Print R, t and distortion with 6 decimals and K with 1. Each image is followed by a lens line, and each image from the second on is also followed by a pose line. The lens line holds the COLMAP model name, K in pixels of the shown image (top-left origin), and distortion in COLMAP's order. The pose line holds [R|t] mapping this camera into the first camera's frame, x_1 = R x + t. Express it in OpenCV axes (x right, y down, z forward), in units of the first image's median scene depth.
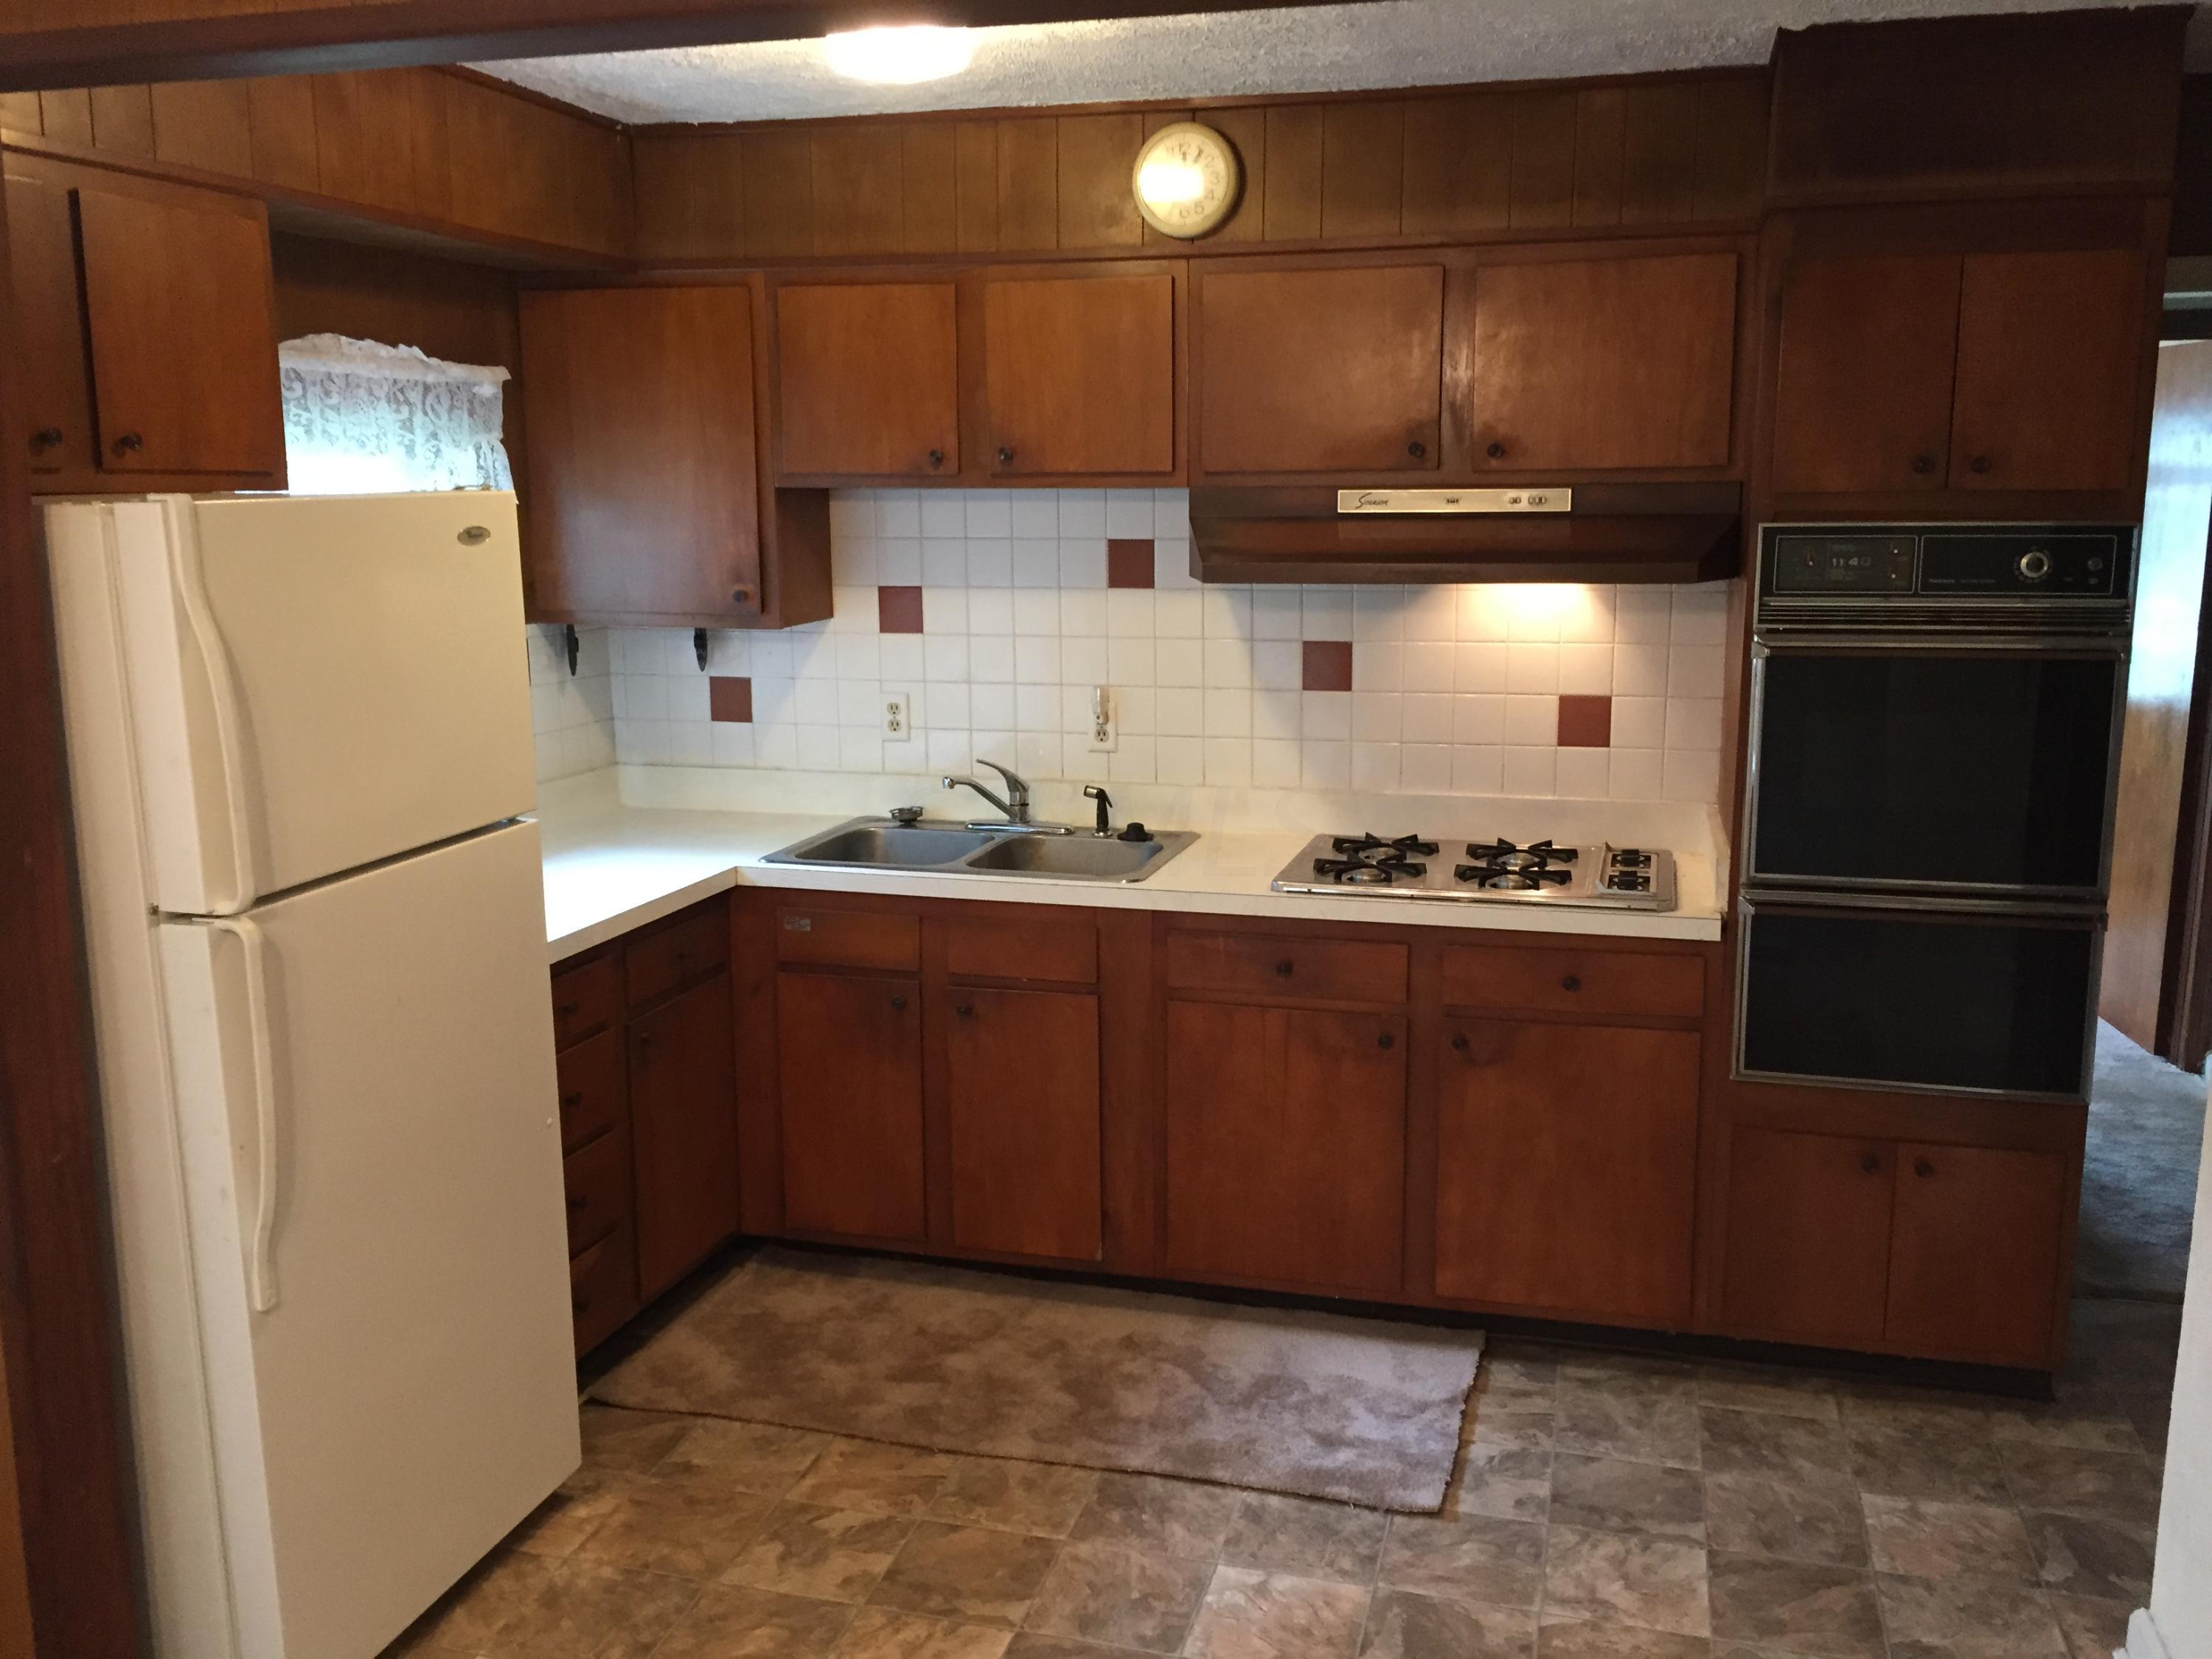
lens RADIAL K [[1880.8, 0, 1170.9], [0, 1880.8, 828.5], [0, 0, 1]] dist [0.072958, -0.096309]
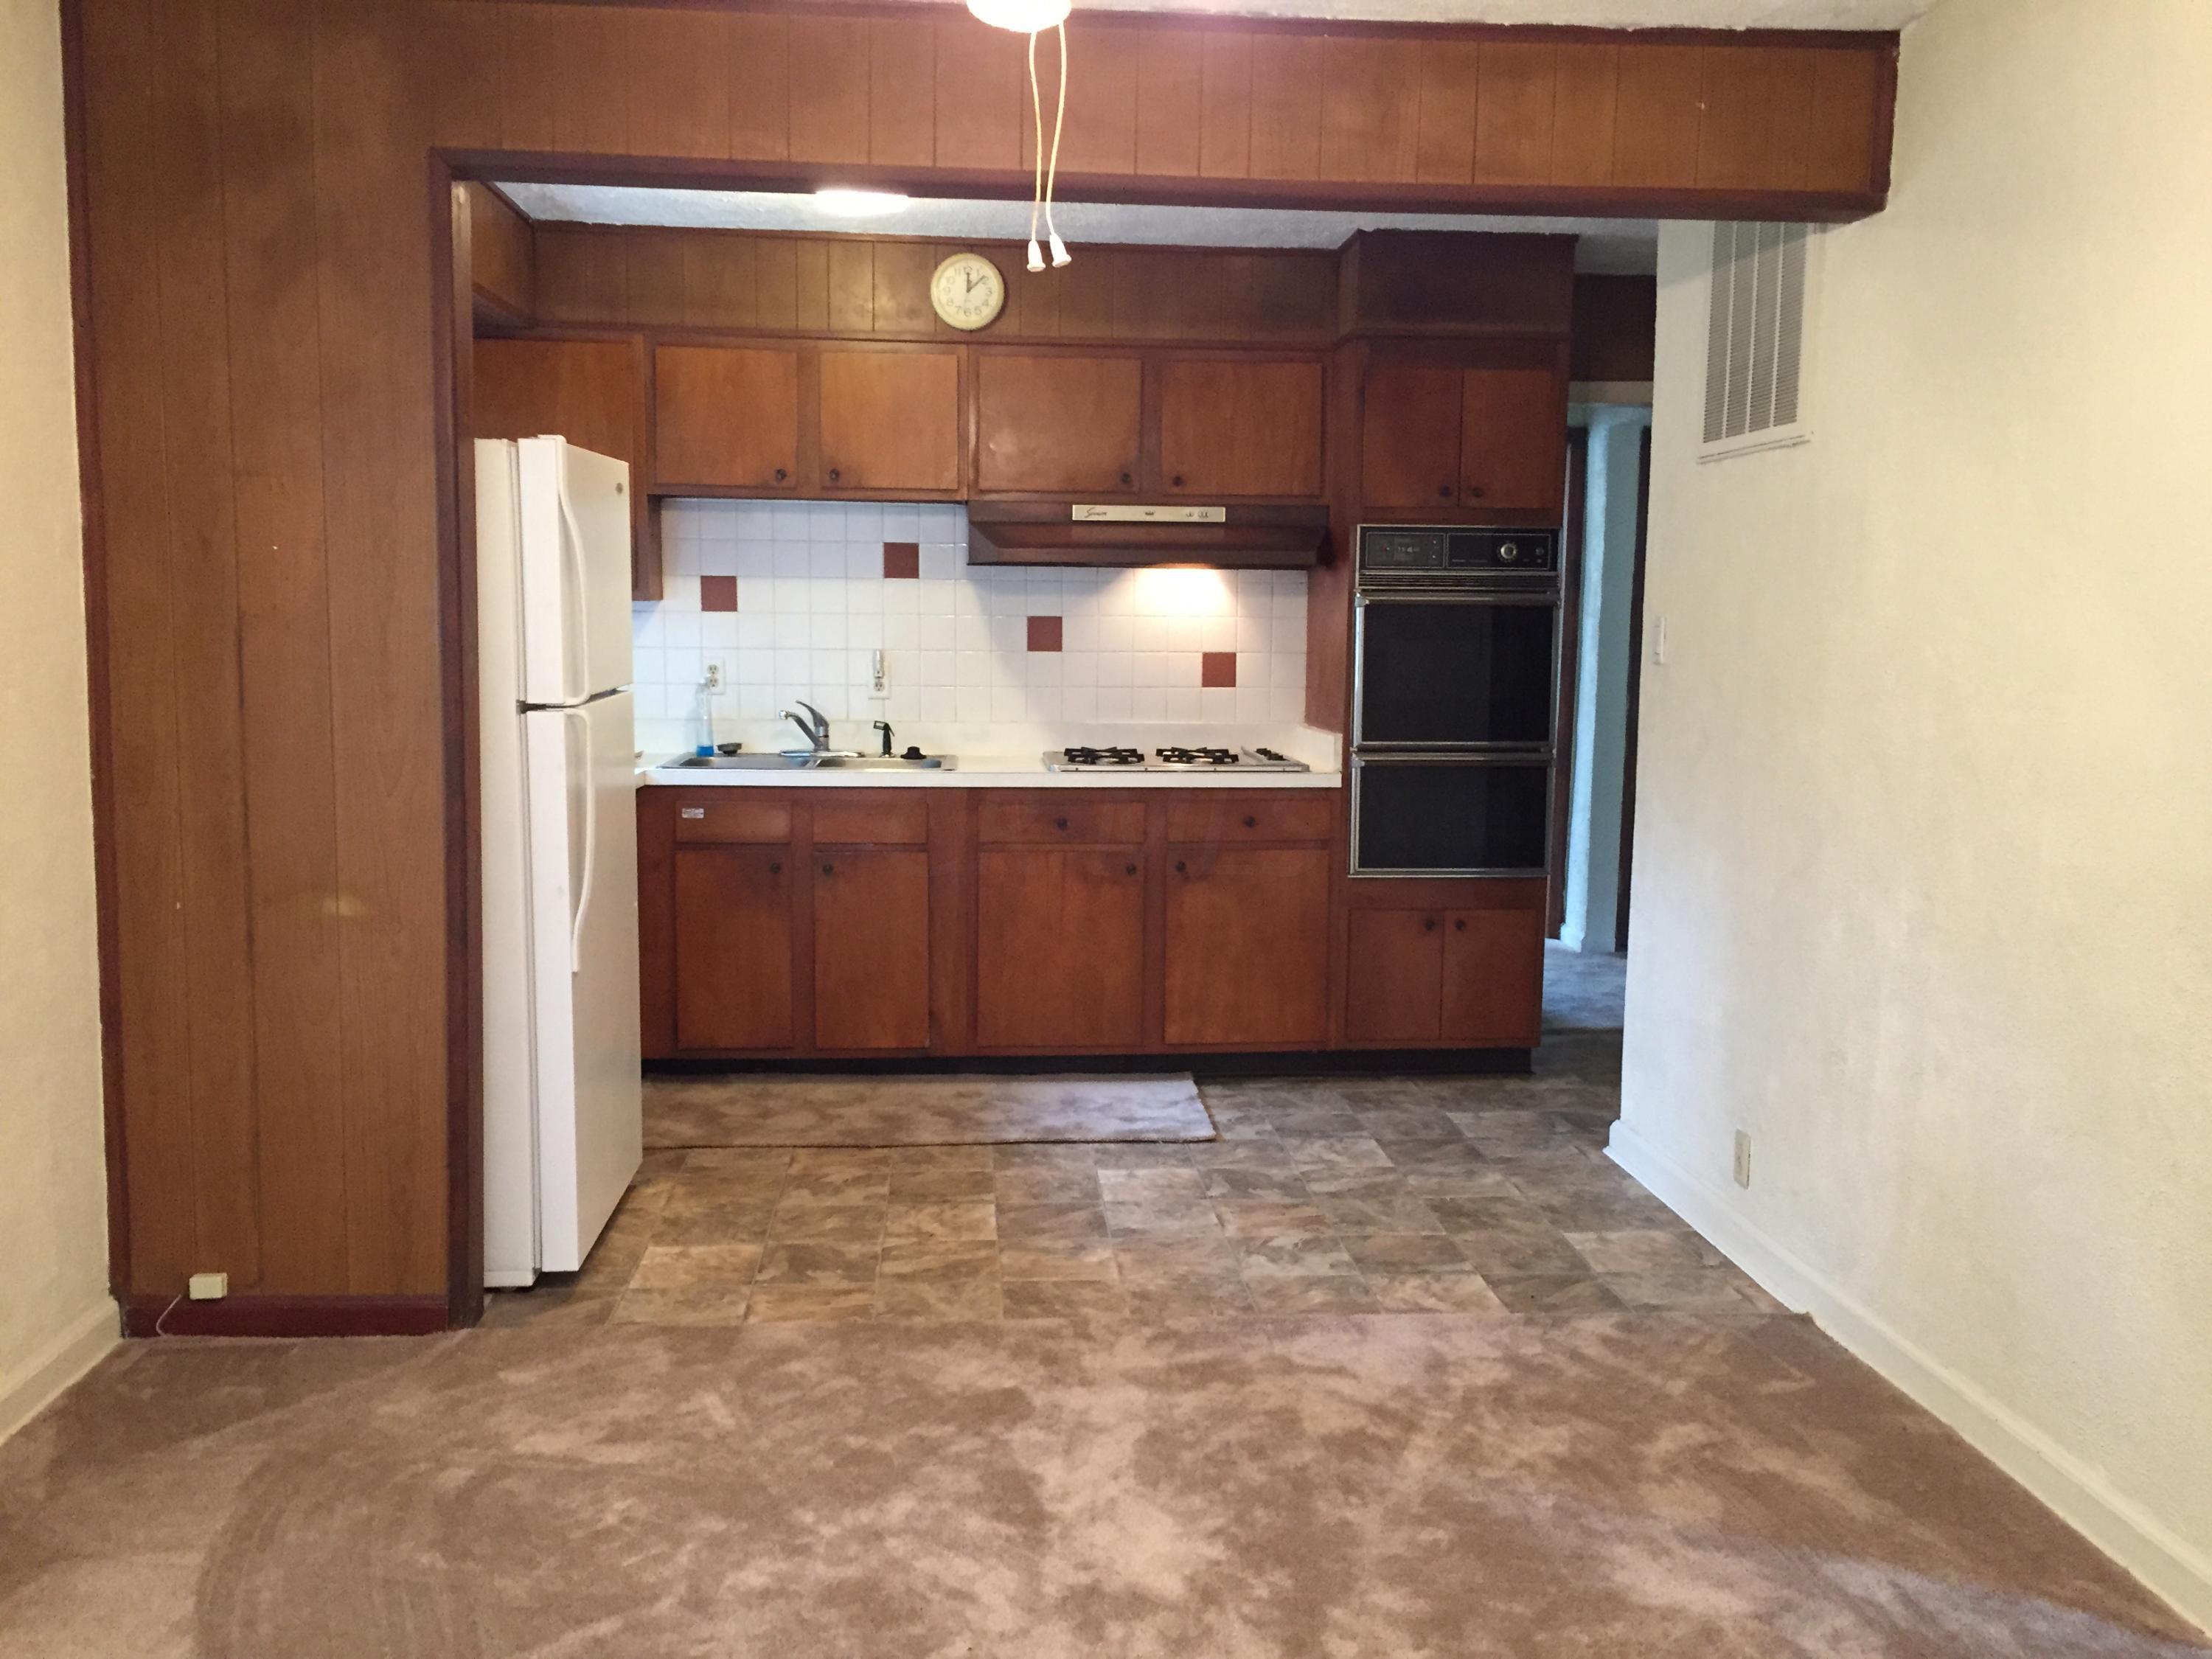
lens RADIAL K [[1880.8, 0, 1170.9], [0, 1880.8, 828.5], [0, 0, 1]] dist [0.072958, -0.096309]
pose [[0.935715, -0.027344, 0.351696, -0.372110], [0.051077, 0.996987, -0.058381, 0.166339], [-0.349040, 0.072591, 0.934292, -0.395052]]
